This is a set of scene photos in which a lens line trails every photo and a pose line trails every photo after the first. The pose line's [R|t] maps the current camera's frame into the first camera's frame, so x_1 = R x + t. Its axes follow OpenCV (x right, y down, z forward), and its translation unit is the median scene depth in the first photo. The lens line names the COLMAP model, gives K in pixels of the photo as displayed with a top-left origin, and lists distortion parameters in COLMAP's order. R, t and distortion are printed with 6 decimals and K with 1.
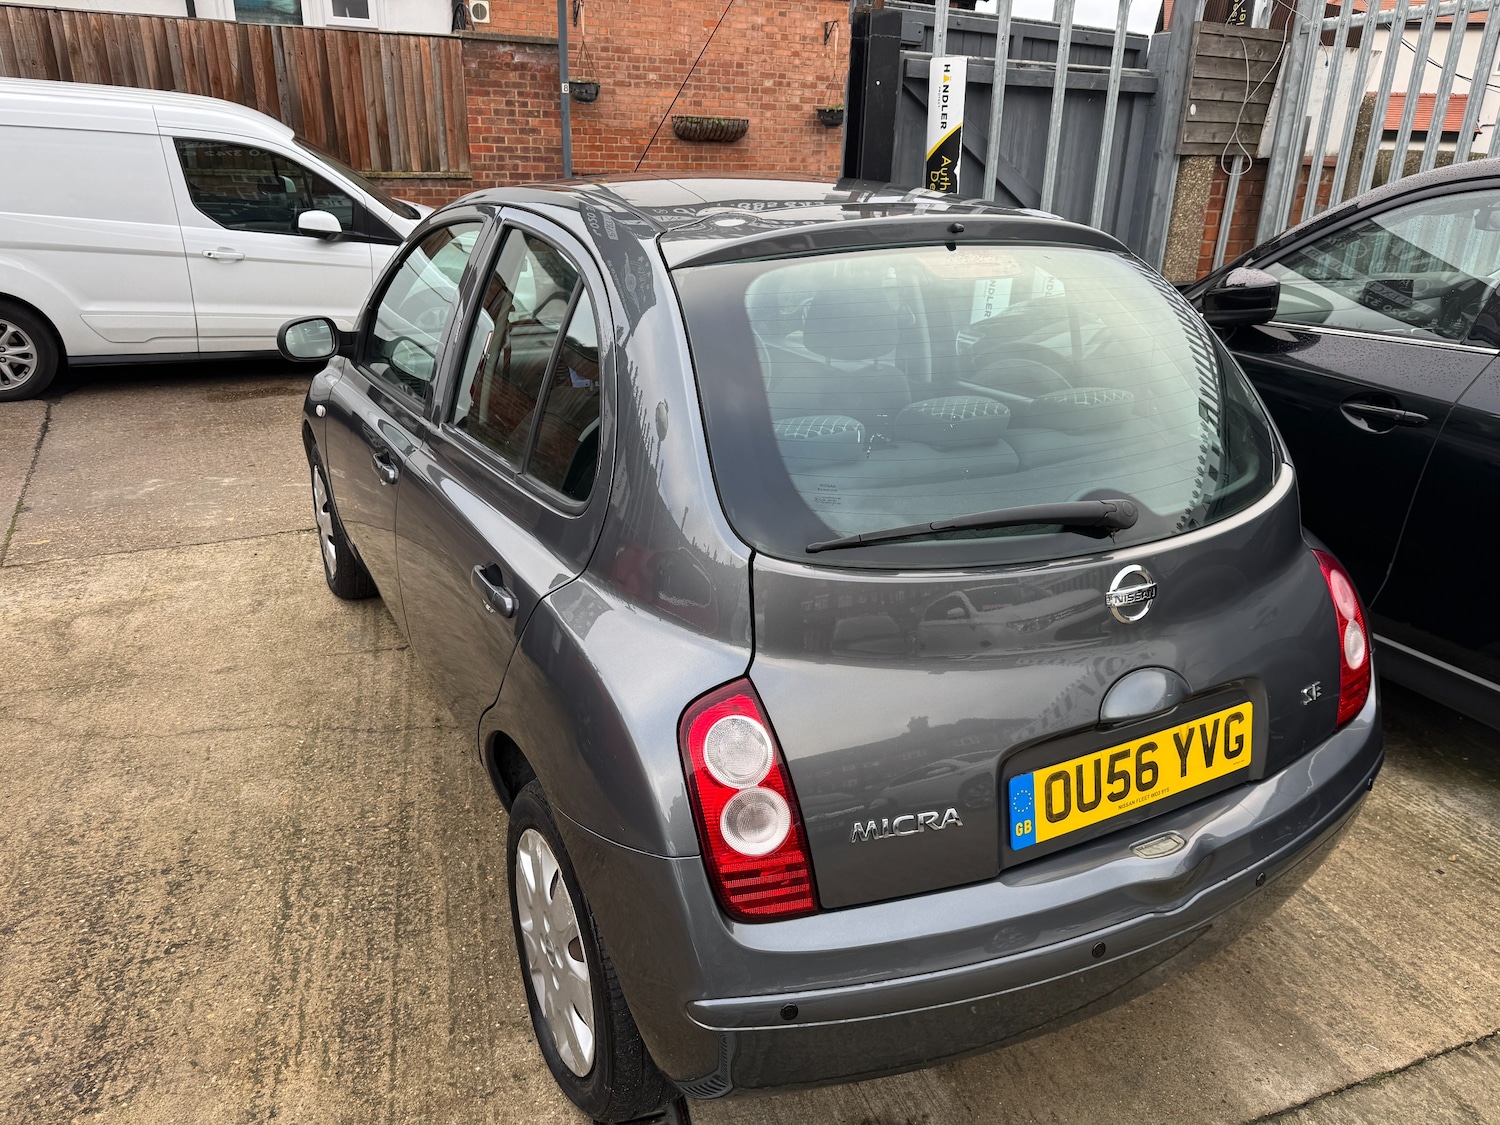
lens RADIAL K [[1067.1, 0, 745.1], [0, 1067.1, 566.0], [0, 0, 1]] dist [0.004840, -0.011119]
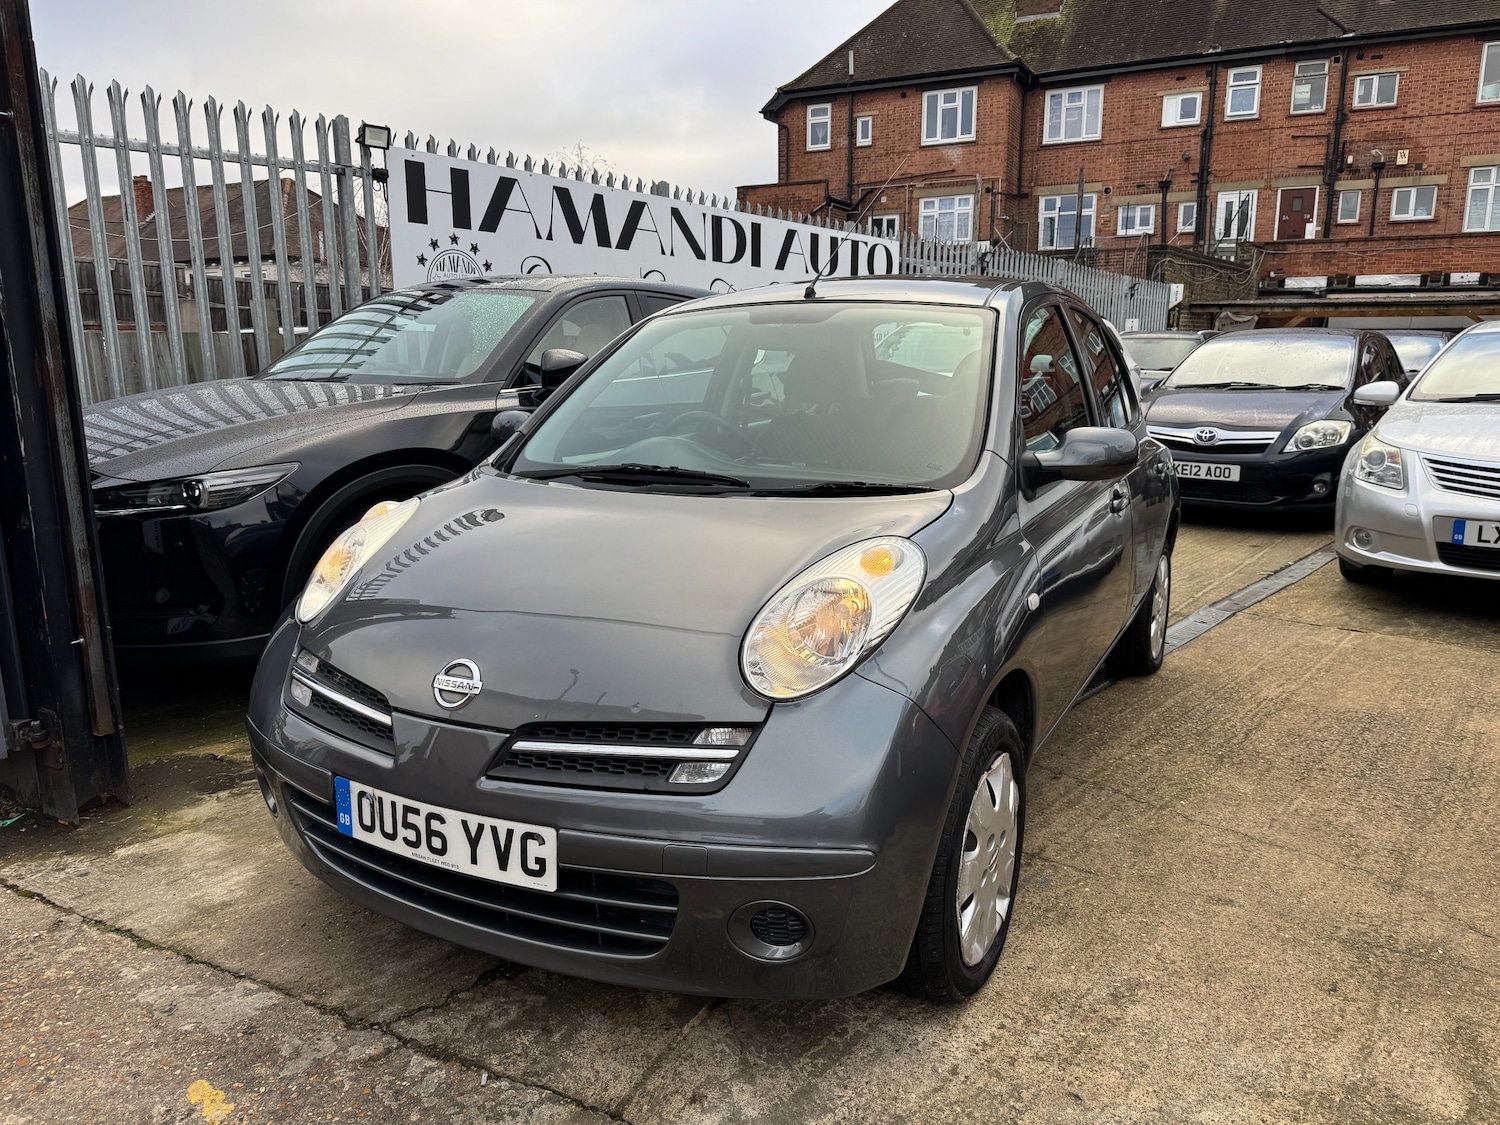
lens RADIAL K [[1055.2, 0, 770.9], [0, 1055.2, 564.5], [0, 0, 1]] dist [0.021264, -0.025746]
pose [[-0.557685, -0.188326, 0.808406, -0.452697], [0.289914, 0.868393, 0.402299, -0.259070], [-0.777777, 0.458724, -0.429692, 0.762177]]
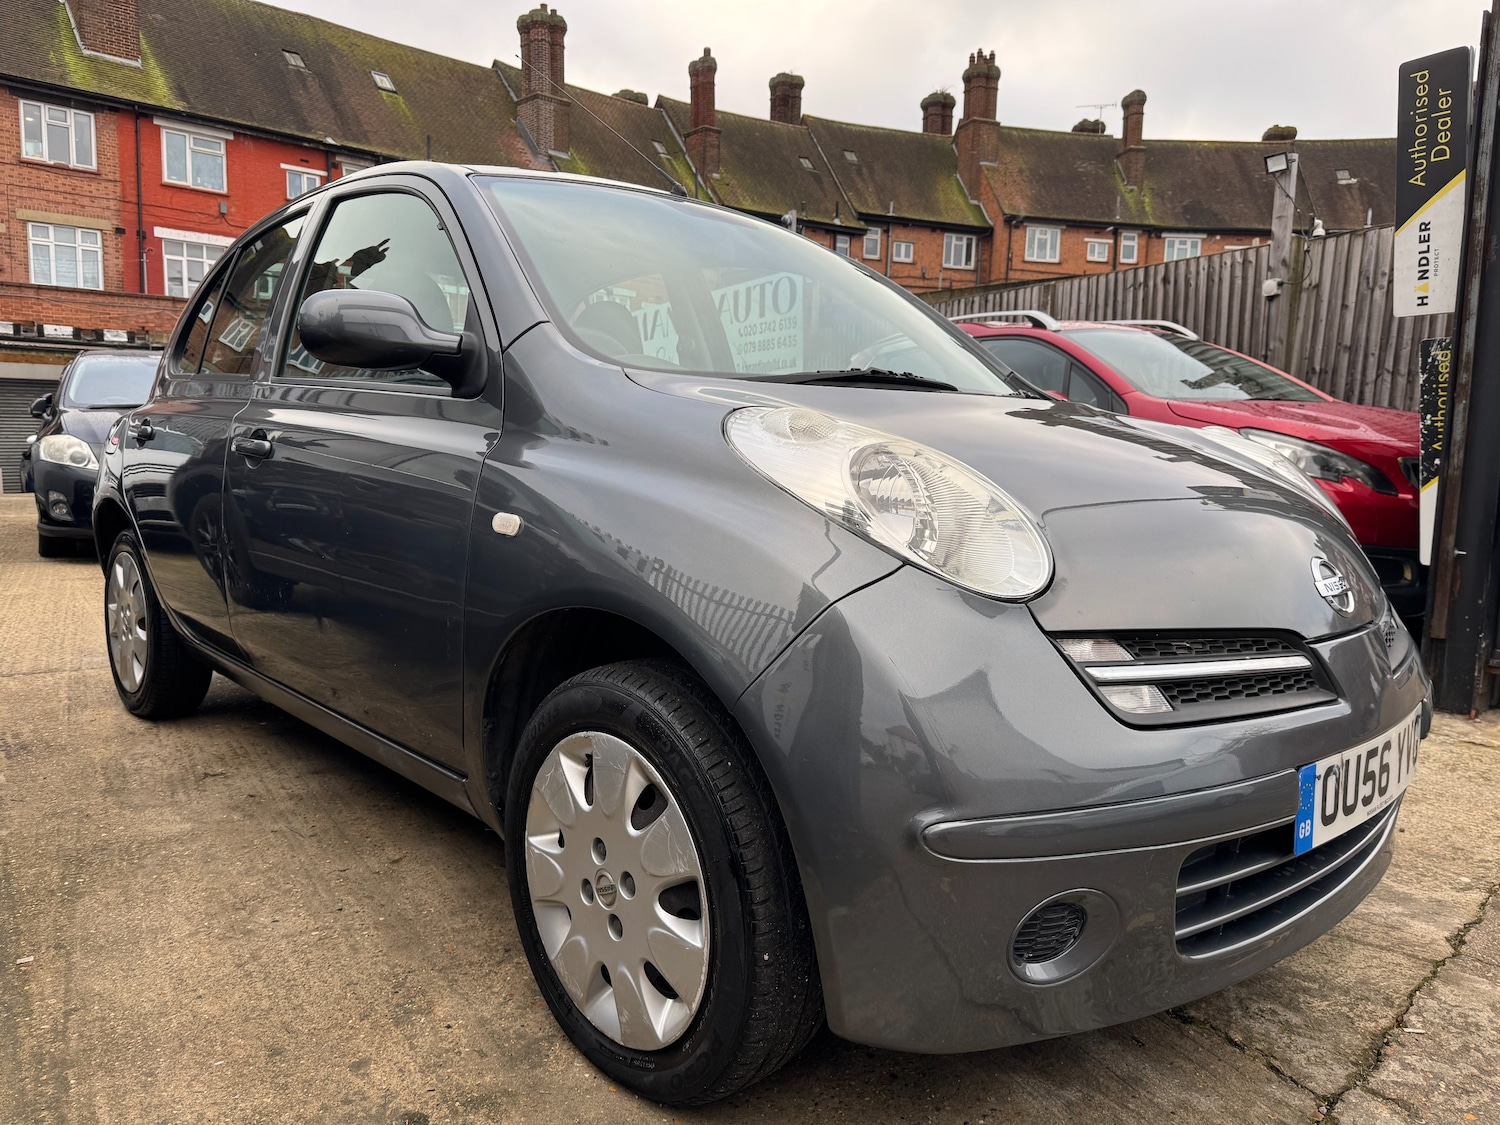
lens RADIAL K [[1059.8, 0, 753.3], [0, 1059.8, 562.8], [0, 0, 1]] dist [0.000010, -0.006036]
pose [[-0.963350, -0.017620, -0.267668, 0.019616], [-0.141525, 0.881049, 0.451357, -0.228440], [0.227875, 0.472696, -0.851252, 0.888036]]
